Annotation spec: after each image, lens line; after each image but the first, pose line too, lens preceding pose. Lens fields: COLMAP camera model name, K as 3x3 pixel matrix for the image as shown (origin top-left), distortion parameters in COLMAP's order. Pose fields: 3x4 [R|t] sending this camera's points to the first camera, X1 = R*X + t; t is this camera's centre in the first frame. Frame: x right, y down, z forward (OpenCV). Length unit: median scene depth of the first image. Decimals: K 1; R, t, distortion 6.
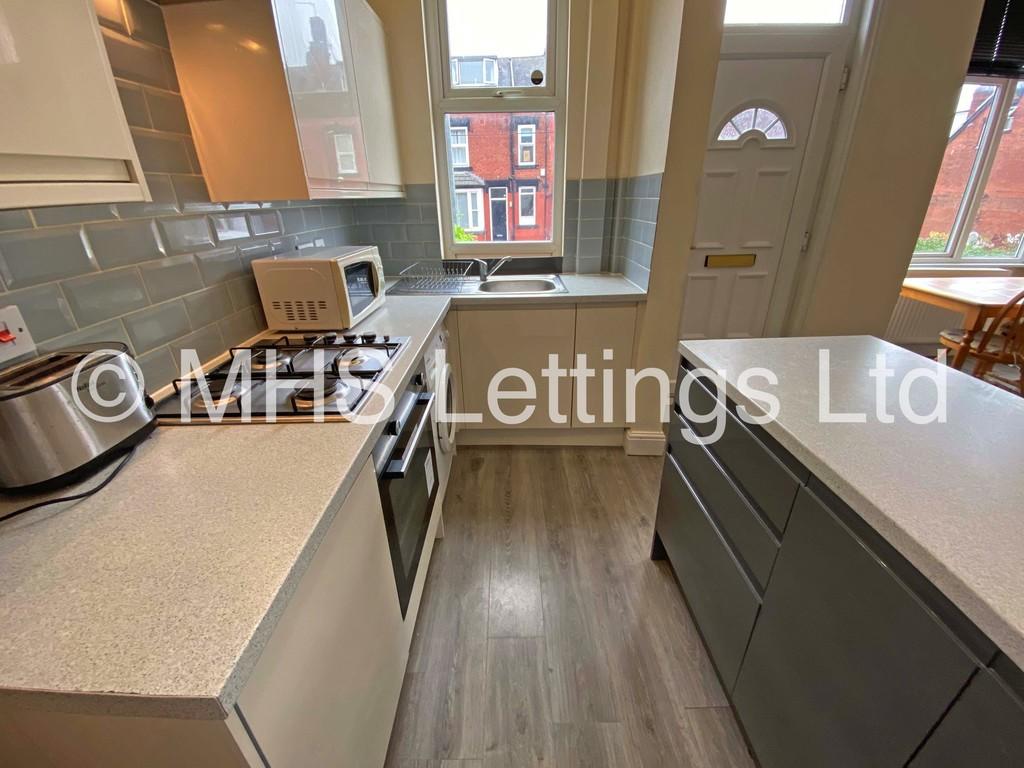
lens RADIAL K [[421.2, 0, 511.8], [0, 421.2, 388.8], [0, 0, 1]] dist [0.015848, -0.017509]
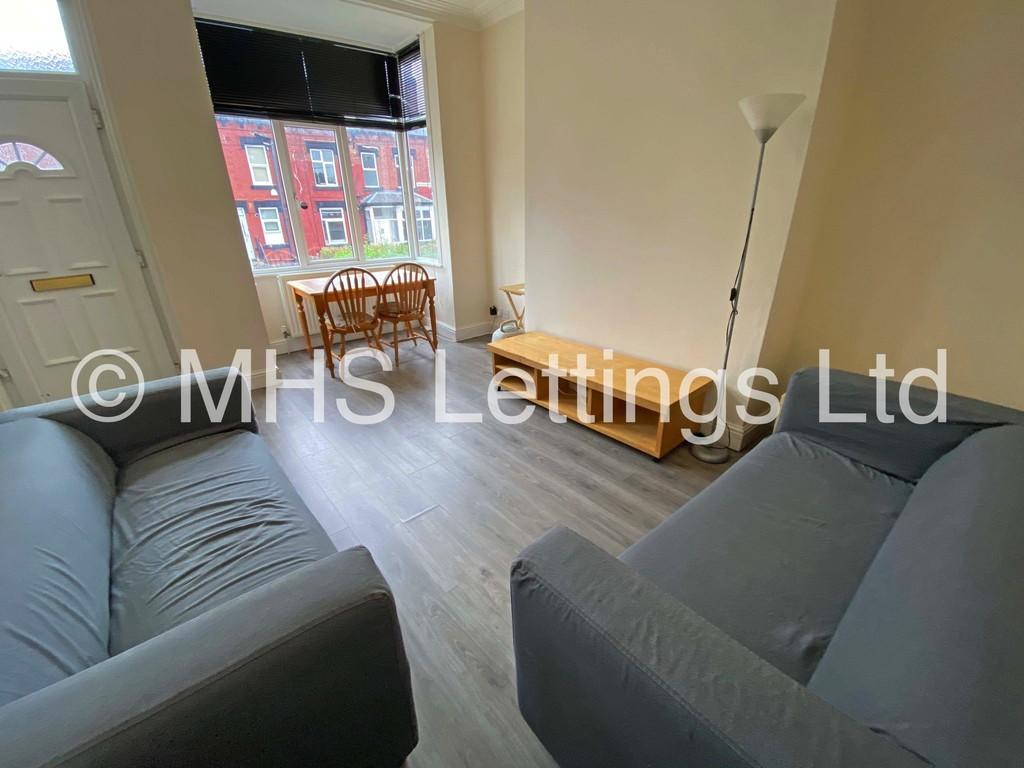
lens RADIAL K [[421.2, 0, 511.8], [0, 421.2, 388.8], [0, 0, 1]] dist [0.015848, -0.017509]
pose [[0.758180, -0.247613, 0.603201, 0.088751], [0.272768, 0.960700, 0.051517, 0.024802], [-0.592251, 0.125474, 0.795924, -0.055055]]
